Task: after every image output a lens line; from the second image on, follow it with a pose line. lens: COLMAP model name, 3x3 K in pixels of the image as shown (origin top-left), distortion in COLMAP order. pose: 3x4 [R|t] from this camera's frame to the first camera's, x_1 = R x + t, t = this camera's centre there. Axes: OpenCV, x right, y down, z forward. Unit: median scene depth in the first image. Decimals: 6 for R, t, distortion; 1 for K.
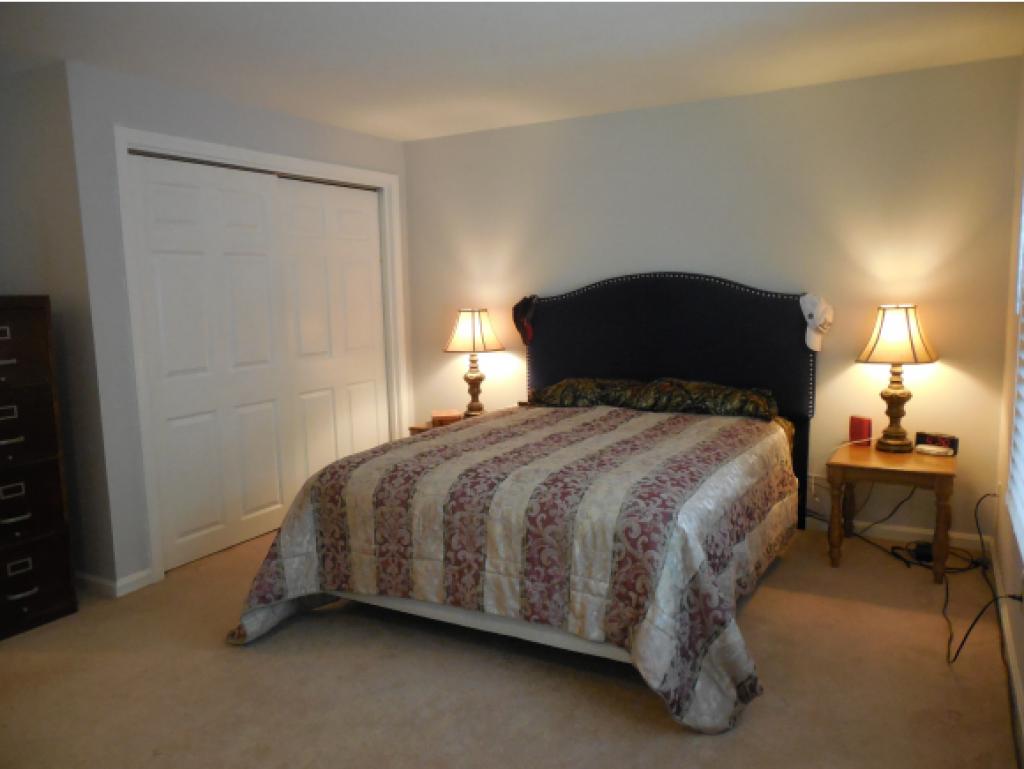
lens RADIAL K [[781.4, 0, 512.0], [0, 781.4, 384.5], [0, 0, 1]] dist [0.025590, -0.007853]
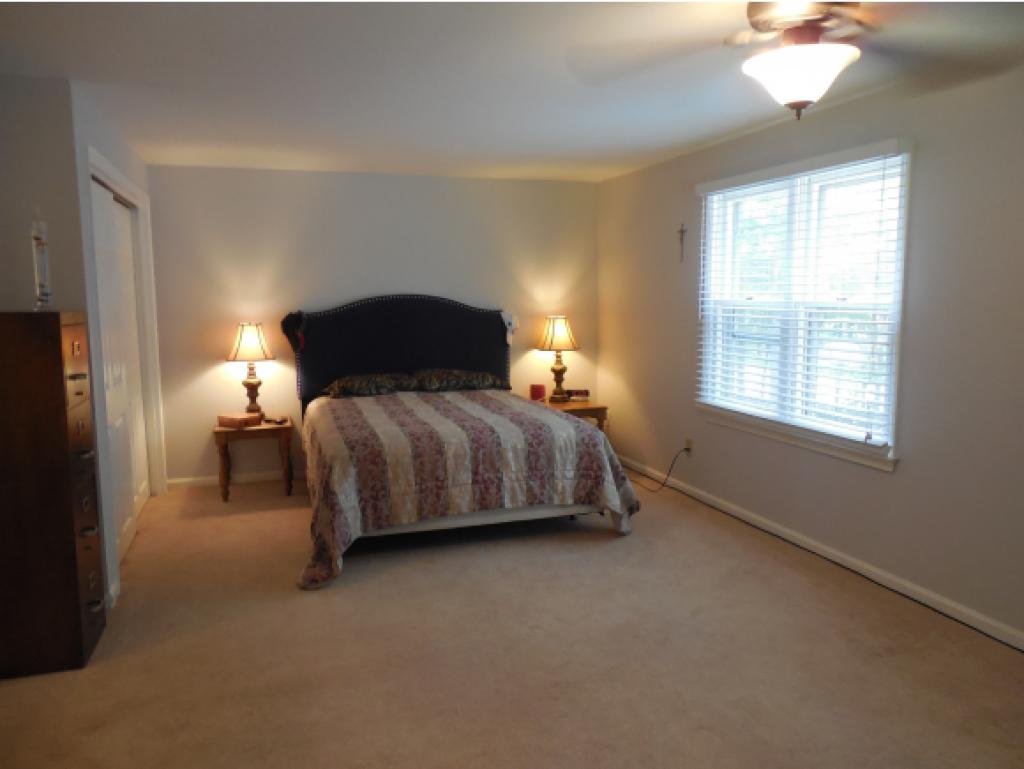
lens RADIAL K [[781.4, 0, 512.0], [0, 781.4, 384.5], [0, 0, 1]] dist [0.025590, -0.007853]
pose [[0.676886, -0.071662, 0.732592, -1.095429], [0.086725, 0.996082, 0.017306, 0.011398], [-0.730961, 0.051820, 0.680448, -0.106809]]
